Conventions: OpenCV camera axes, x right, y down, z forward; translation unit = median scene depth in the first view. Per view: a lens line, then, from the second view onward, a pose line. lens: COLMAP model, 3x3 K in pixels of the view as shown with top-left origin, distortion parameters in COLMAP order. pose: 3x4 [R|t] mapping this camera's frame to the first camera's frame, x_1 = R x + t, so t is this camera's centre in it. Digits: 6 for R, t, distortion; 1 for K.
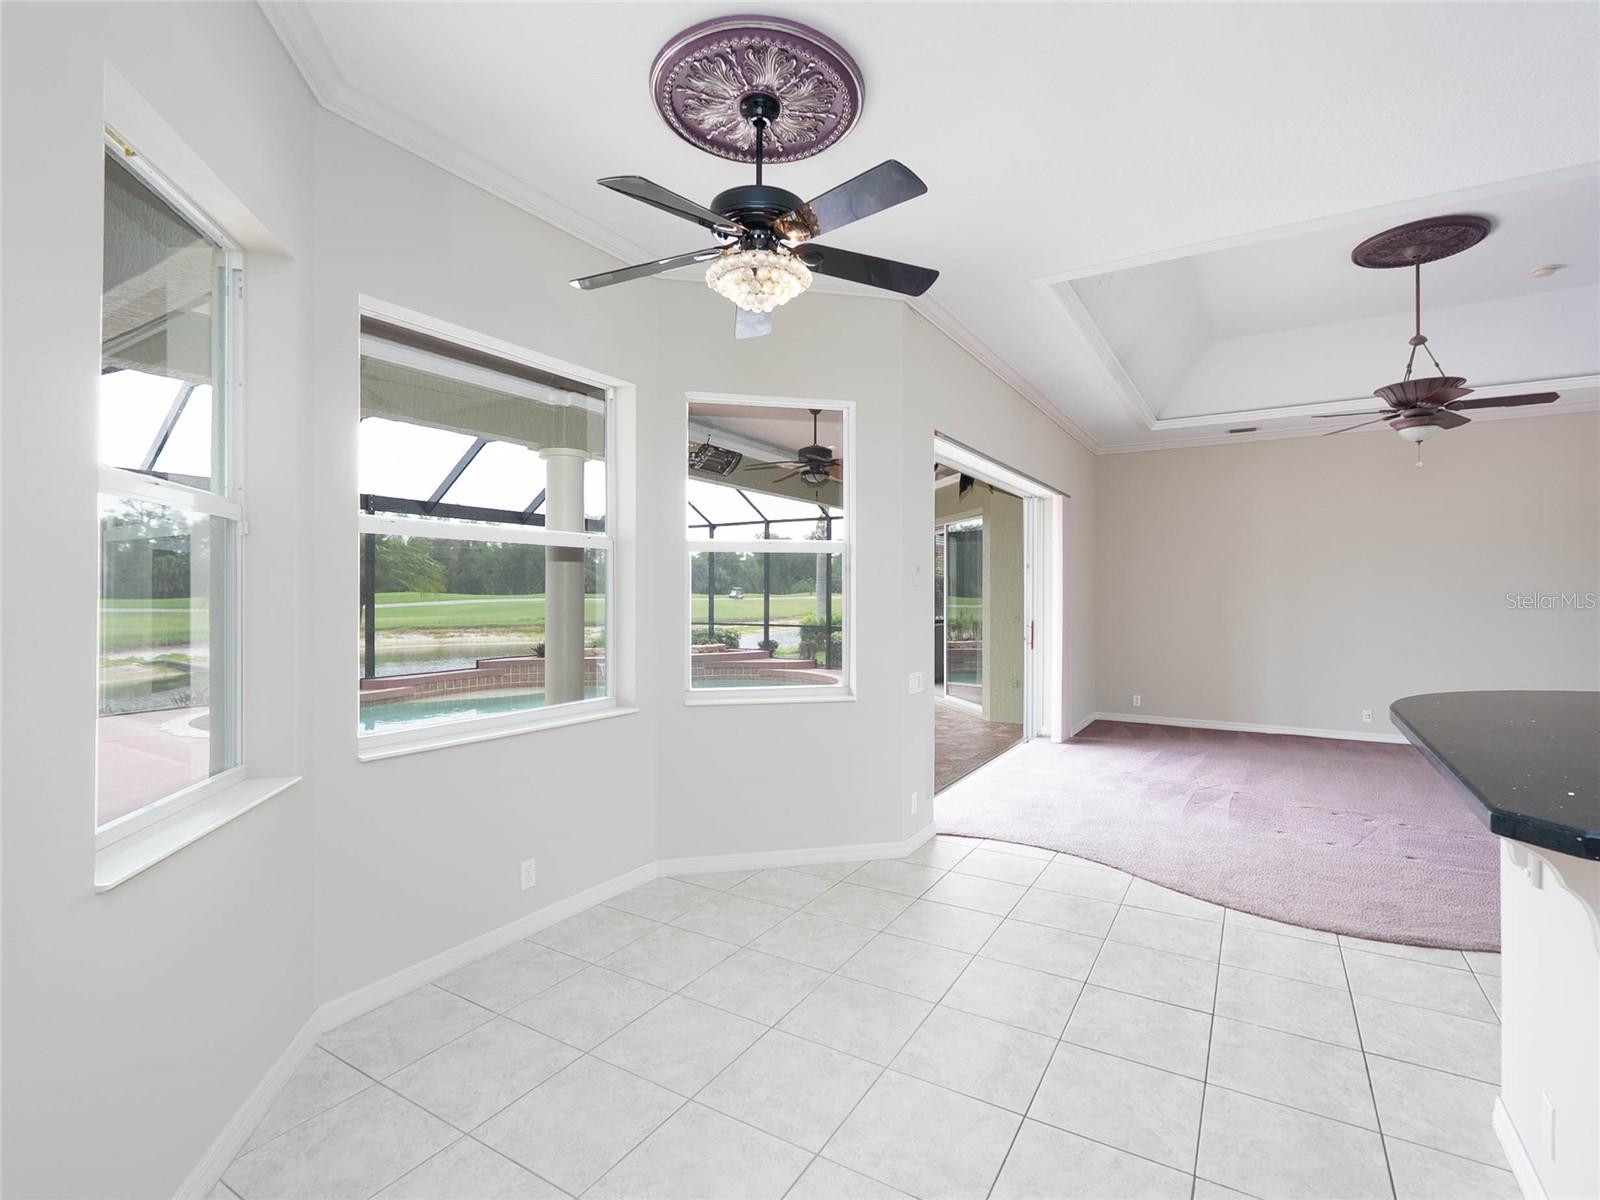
lens RADIAL K [[757.9, 0, 805.3], [0, 757.9, 597.2], [0, 0, 1]] dist [-0.011933, 0.001343]
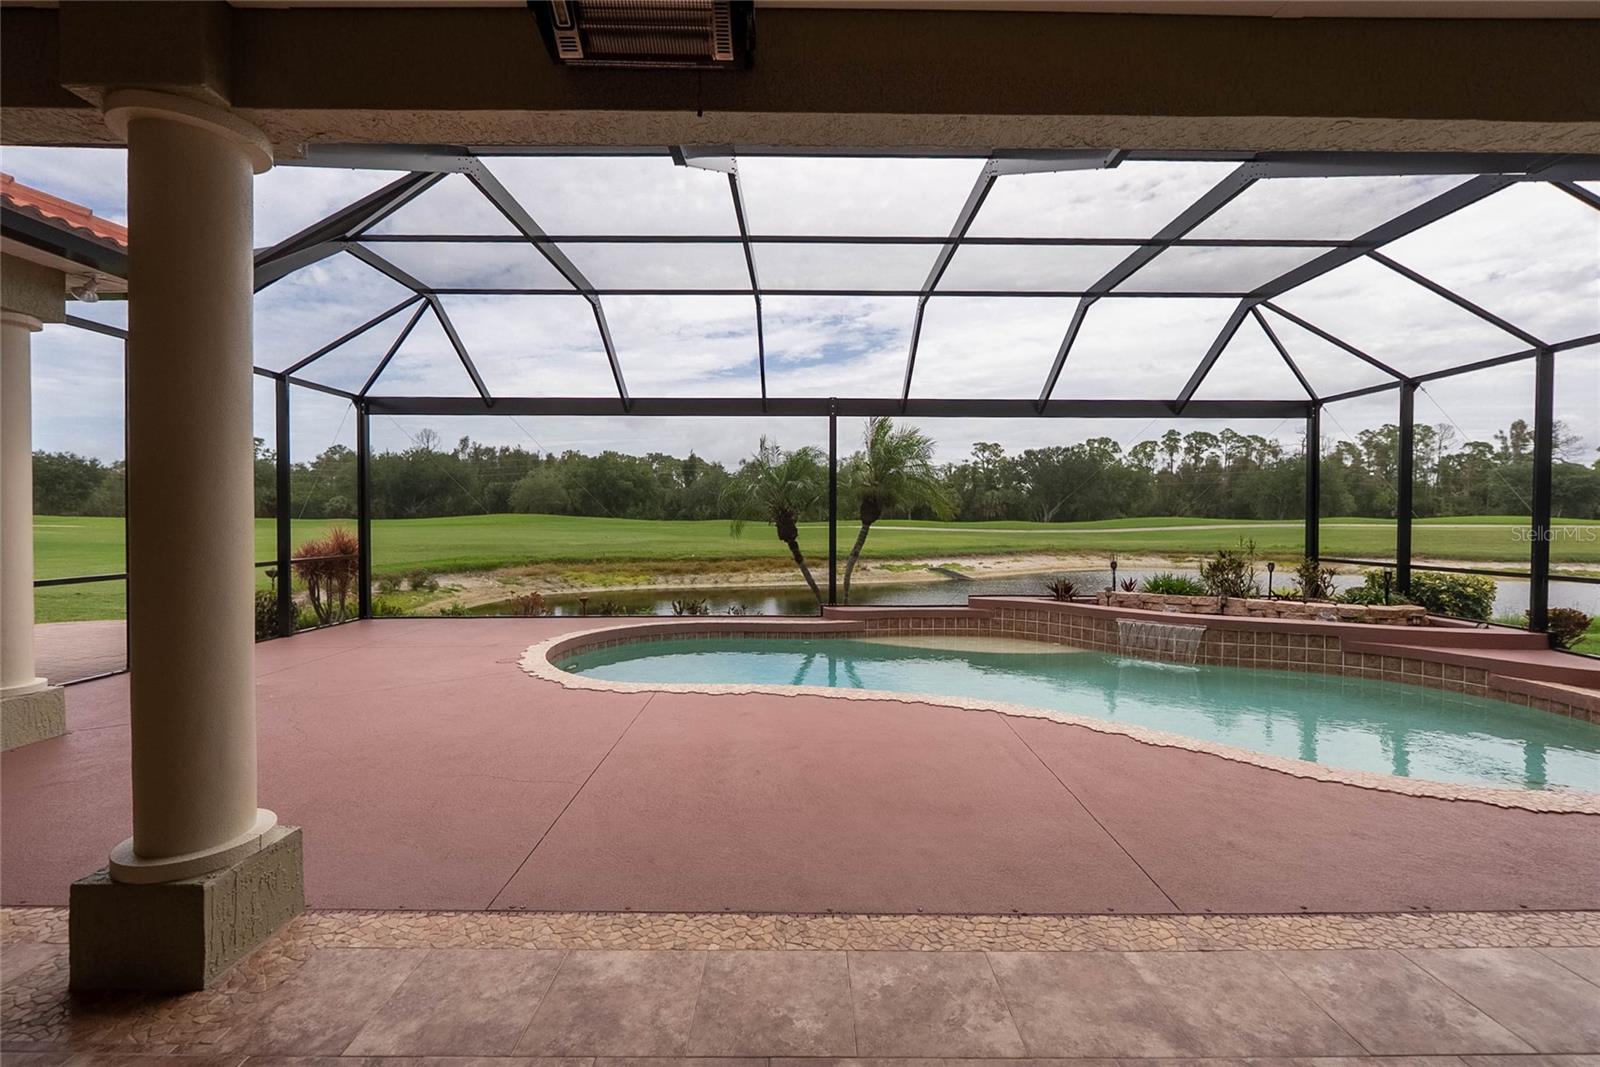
lens RADIAL K [[676.4, 0, 805.1], [0, 676.4, 528.2], [0, 0, 1]] dist [-0.002376, -0.000397]
pose [[0.529488, 0.013231, -0.848214, 0.169255], [-0.006086, 0.999912, 0.011799, 0.014531], [0.848296, -0.001085, 0.529522, 1.167364]]
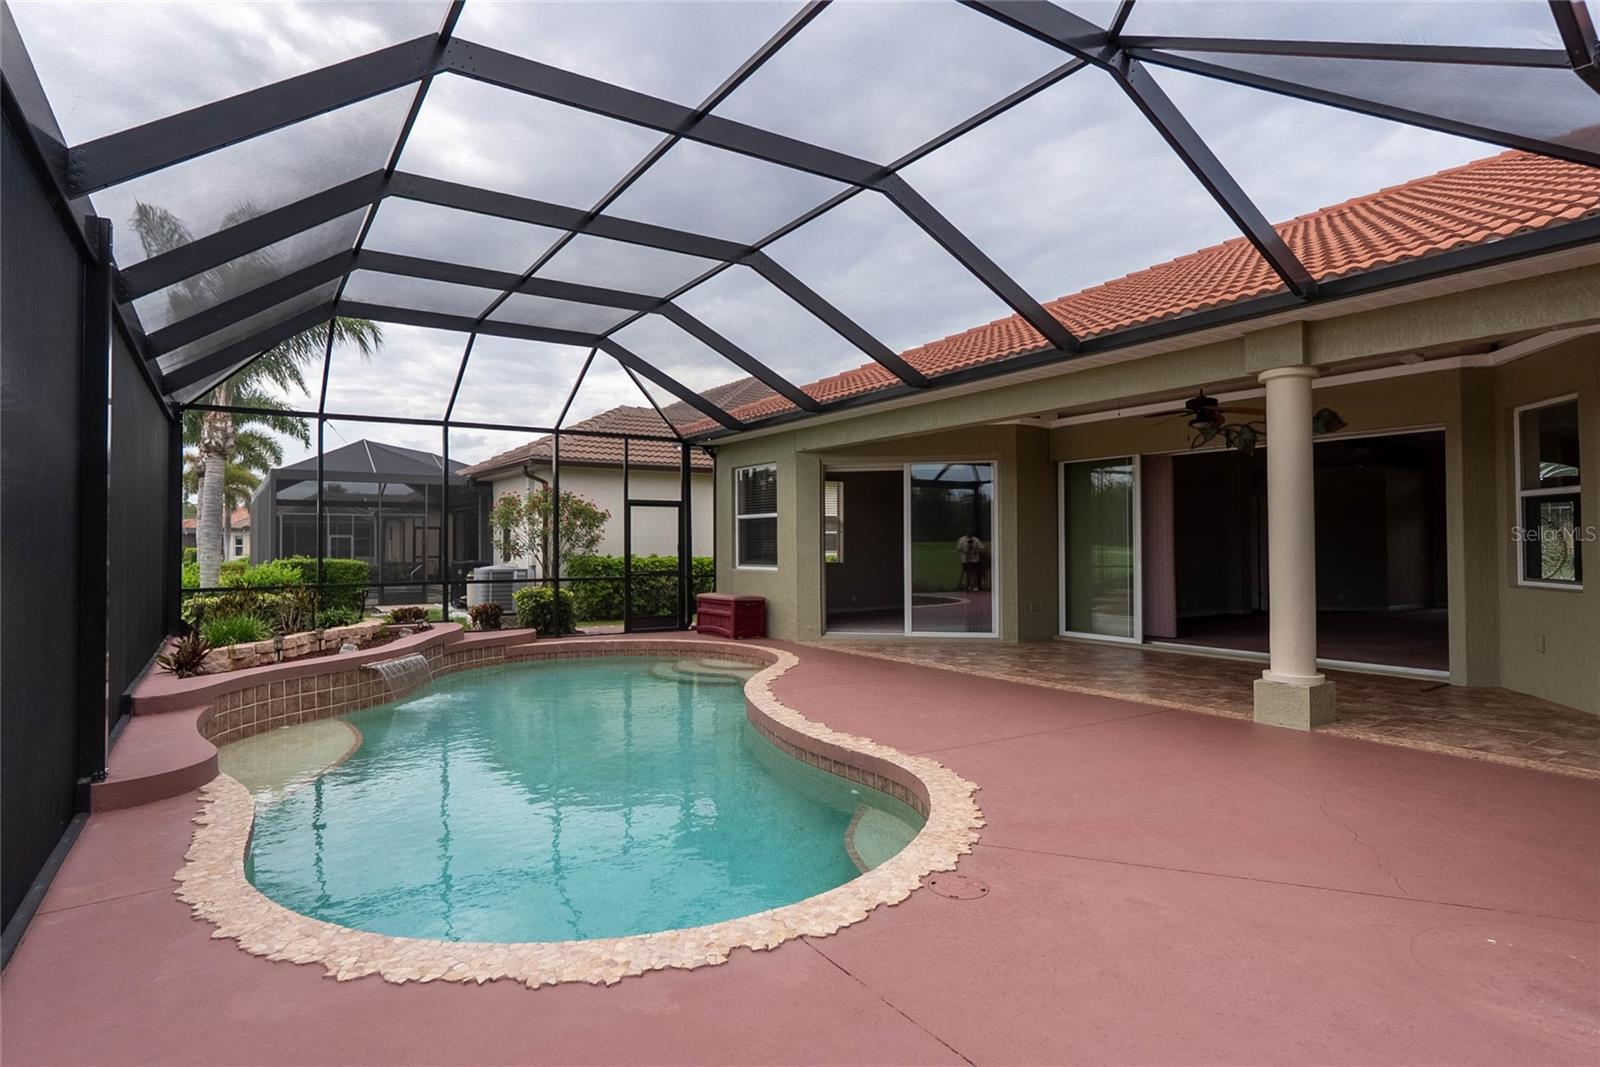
lens RADIAL K [[846.3, 0, 807.4], [0, 846.3, 514.3], [0, 0, 1]] dist [-0.004835, -0.000036]
pose [[0.419628, 0.028380, 0.907252, -1.651829], [0.009666, 0.999315, -0.035730, 0.020292], [-0.907645, 0.023763, 0.419066, 1.189814]]
